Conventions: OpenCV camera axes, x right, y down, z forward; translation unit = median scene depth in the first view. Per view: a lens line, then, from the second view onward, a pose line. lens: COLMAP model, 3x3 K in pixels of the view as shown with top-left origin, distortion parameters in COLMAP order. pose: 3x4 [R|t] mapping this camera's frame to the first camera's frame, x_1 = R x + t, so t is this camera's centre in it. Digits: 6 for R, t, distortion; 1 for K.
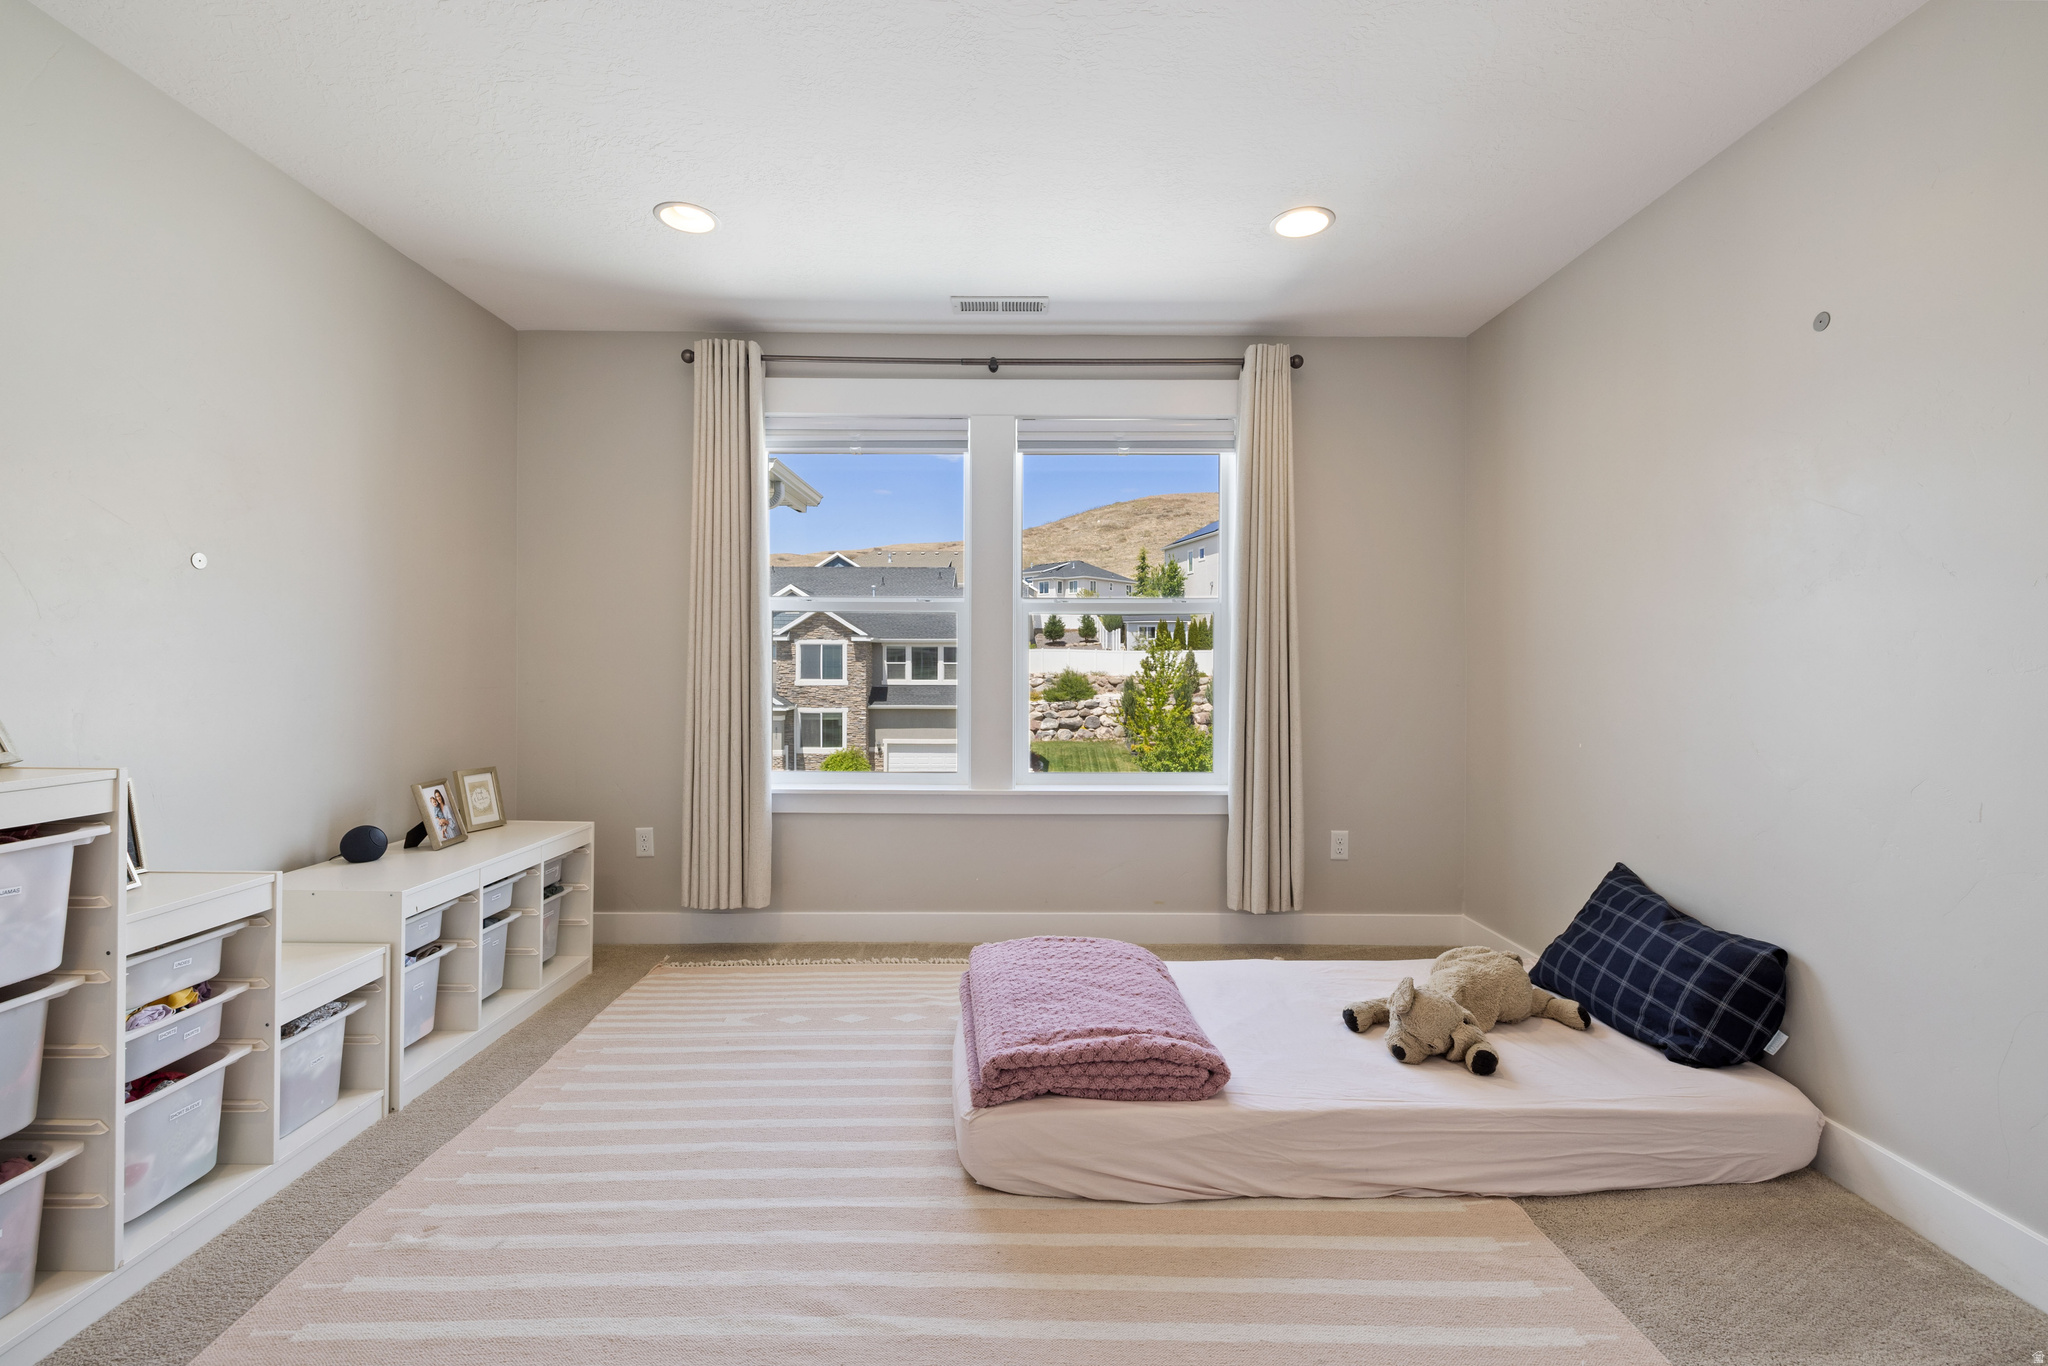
lens RADIAL K [[866.5, 0, 1019.0], [0, 866.5, 669.3], [0, 0, 1]] dist [0.000210, -0.000173]
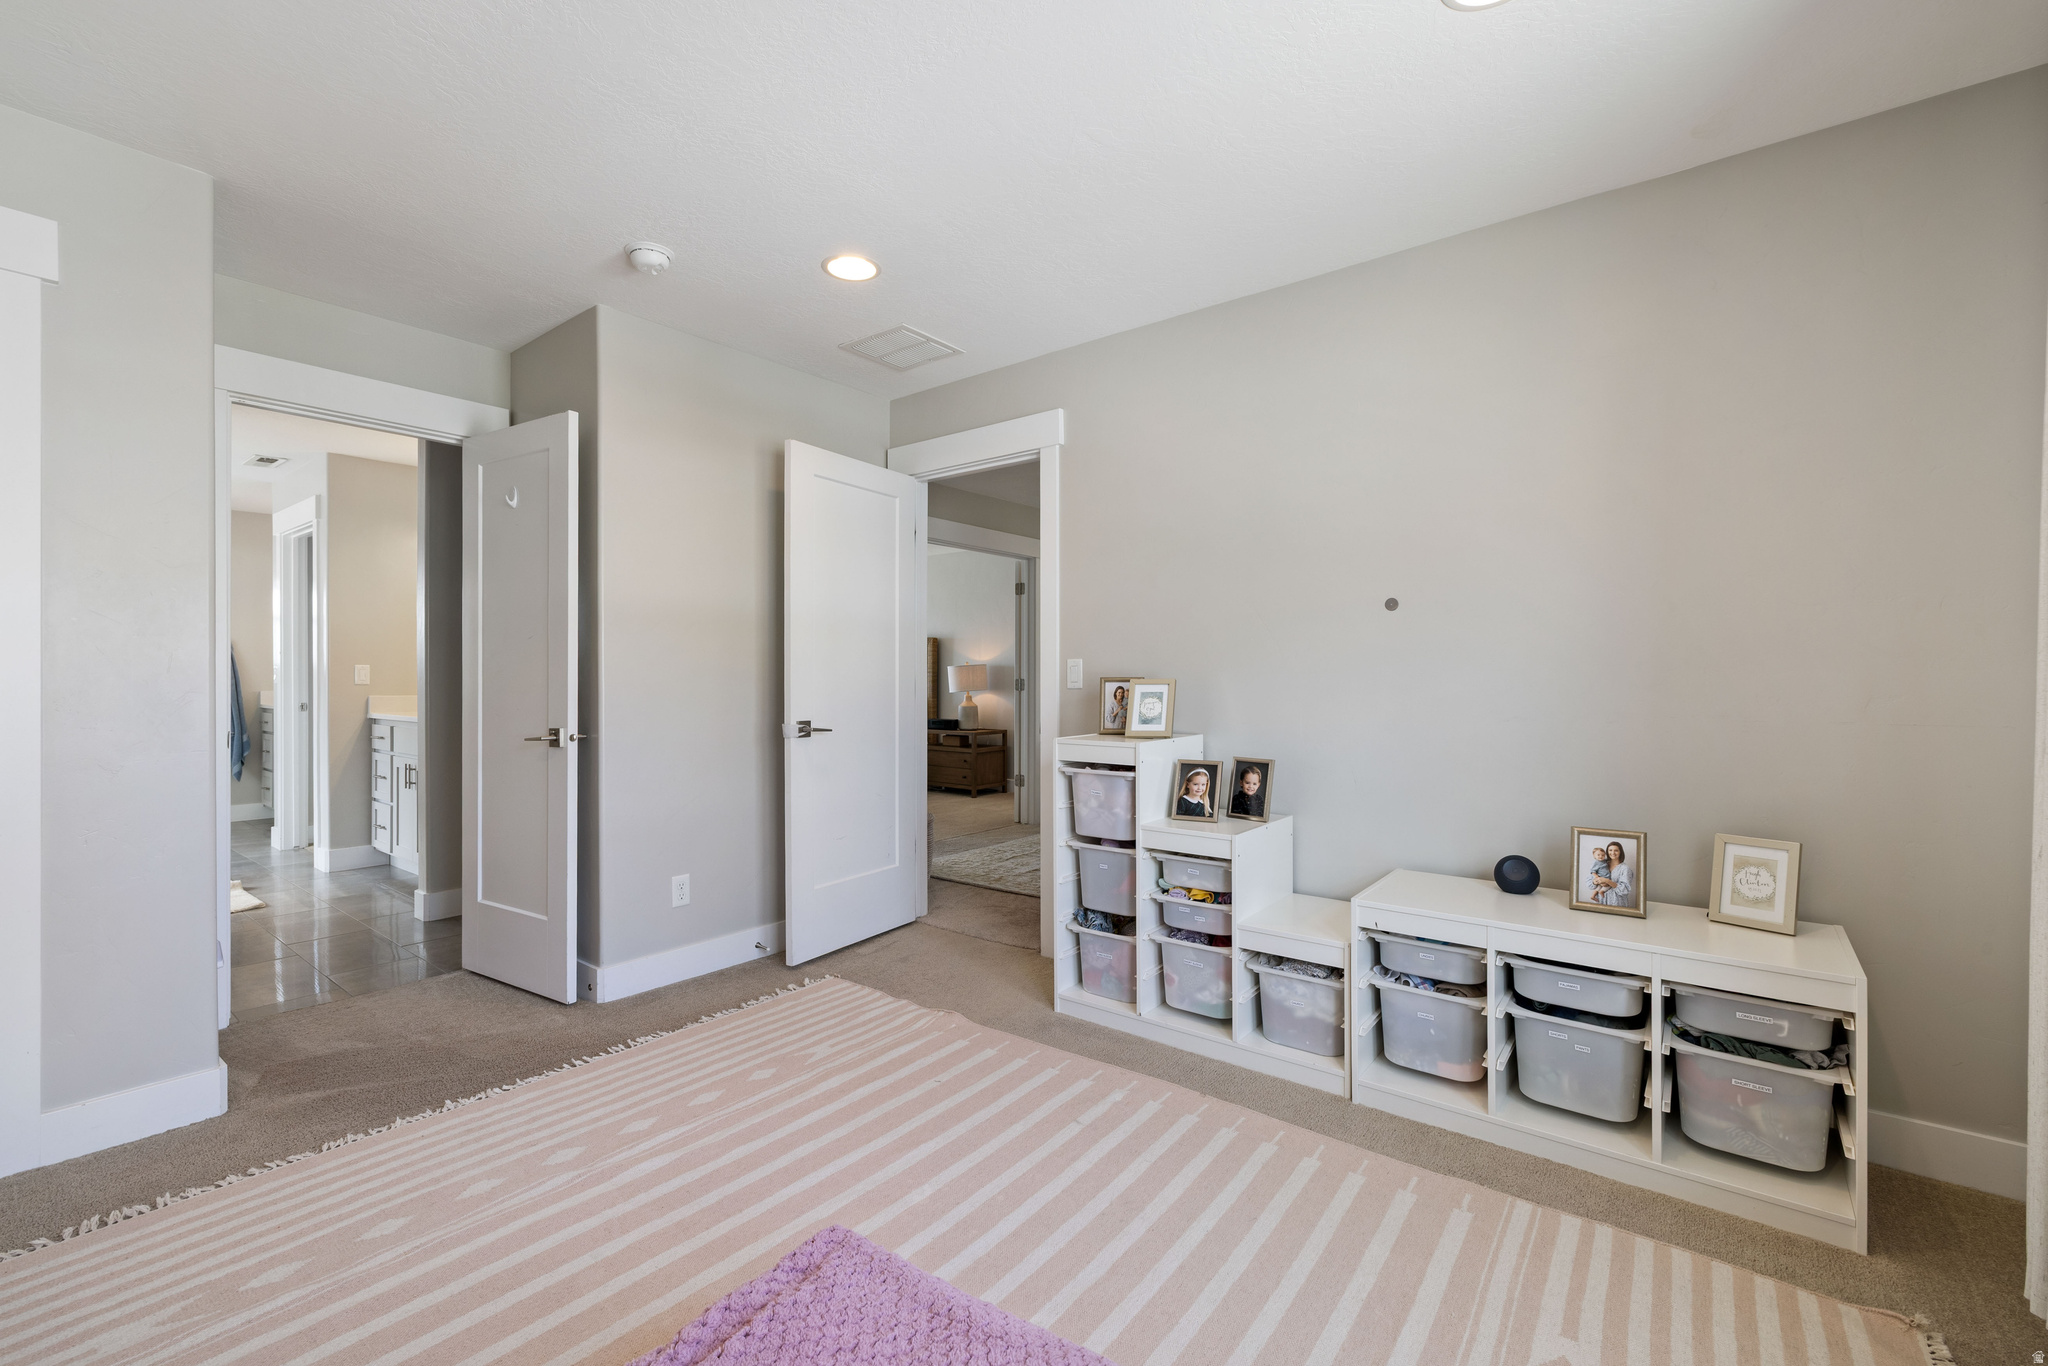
lens RADIAL K [[866.5, 0, 1018.1], [0, 866.5, 685.8], [0, 0, 1]] dist [0.000210, -0.000173]
pose [[-0.624736, -0.002841, -0.780831, 0.129687], [-0.006053, 0.999981, 0.001204, -0.001895], [0.780813, 0.005478, -0.624741, 0.452202]]
